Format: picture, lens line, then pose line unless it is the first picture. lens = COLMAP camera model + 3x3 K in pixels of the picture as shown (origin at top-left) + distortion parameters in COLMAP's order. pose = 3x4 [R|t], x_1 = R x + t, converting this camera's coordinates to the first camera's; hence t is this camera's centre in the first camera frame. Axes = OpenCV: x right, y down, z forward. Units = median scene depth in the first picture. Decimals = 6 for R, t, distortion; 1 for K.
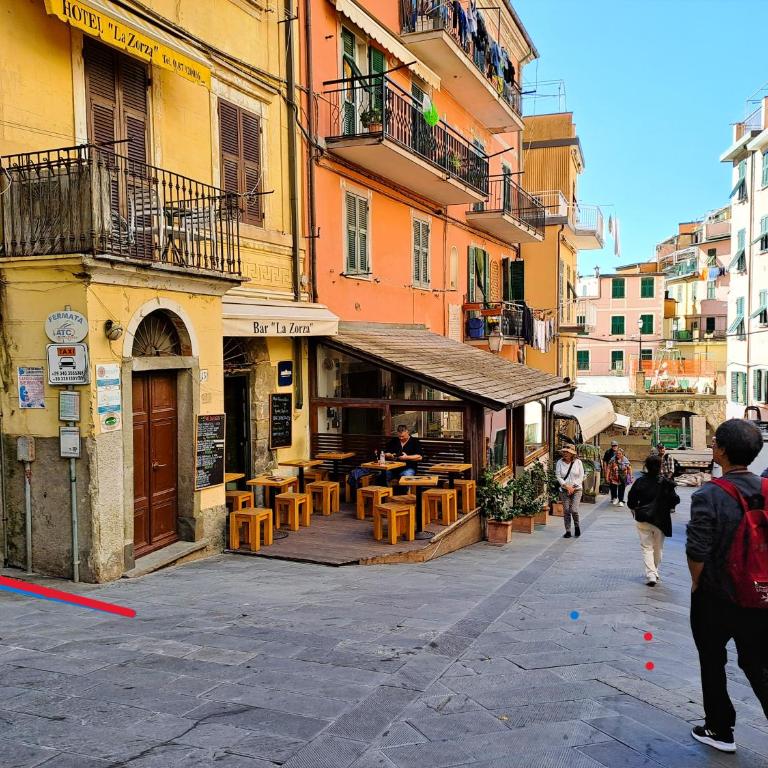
lens RADIAL K [[752.3, 0, 384.0], [0, 752.3, 384.0], [0, 0, 1]] dist [0.133566, -0.166909]
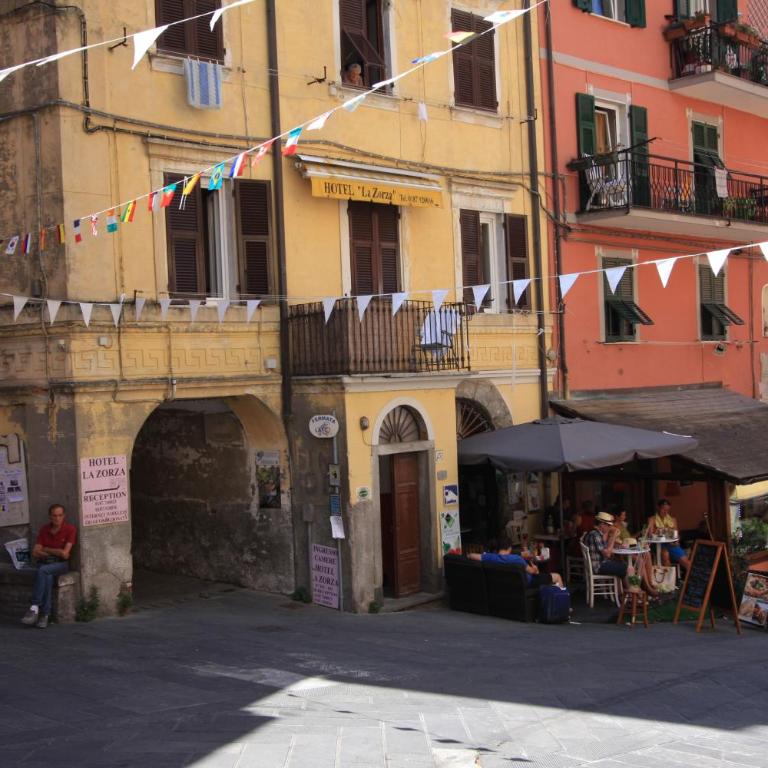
lens RADIAL K [[1114.4, 0, 384.0], [0, 1114.4, 384.0], [0, 0, 1]] dist [-0.007563, 0.007796]
pose [[0.925301, -0.028246, -0.378181, 0.358141], [0.012686, 0.998970, -0.043574, -0.049022], [0.379022, 0.035522, 0.924706, -0.684836]]
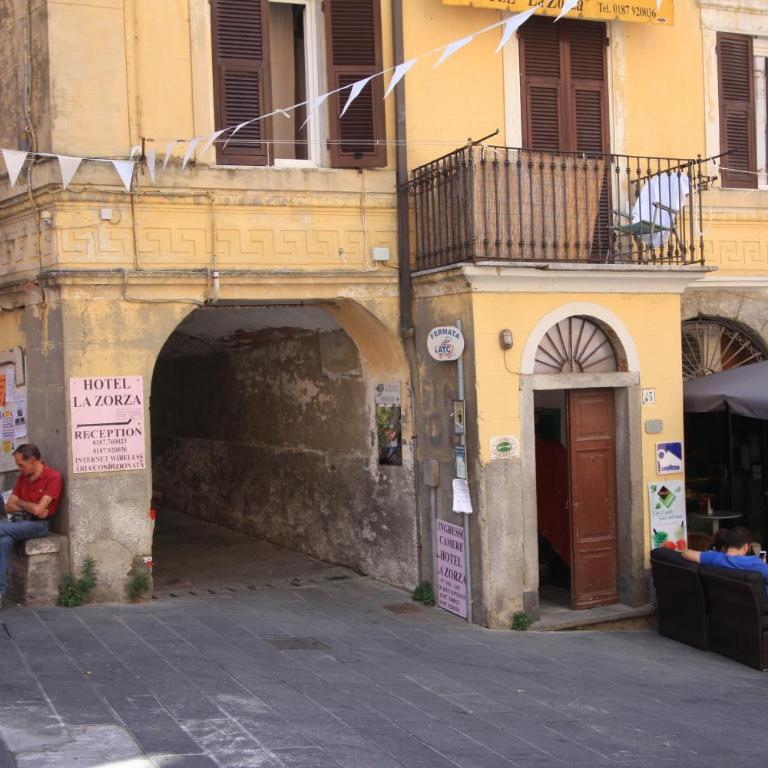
lens RADIAL K [[1114.4, 0, 384.0], [0, 1114.4, 384.0], [0, 0, 1]] dist [-0.007563, 0.007796]
pose [[0.719532, -0.009220, -0.694398, 0.369037], [-0.011794, 0.999605, -0.025493, 0.009012], [0.694359, 0.026532, 0.719139, -0.020615]]
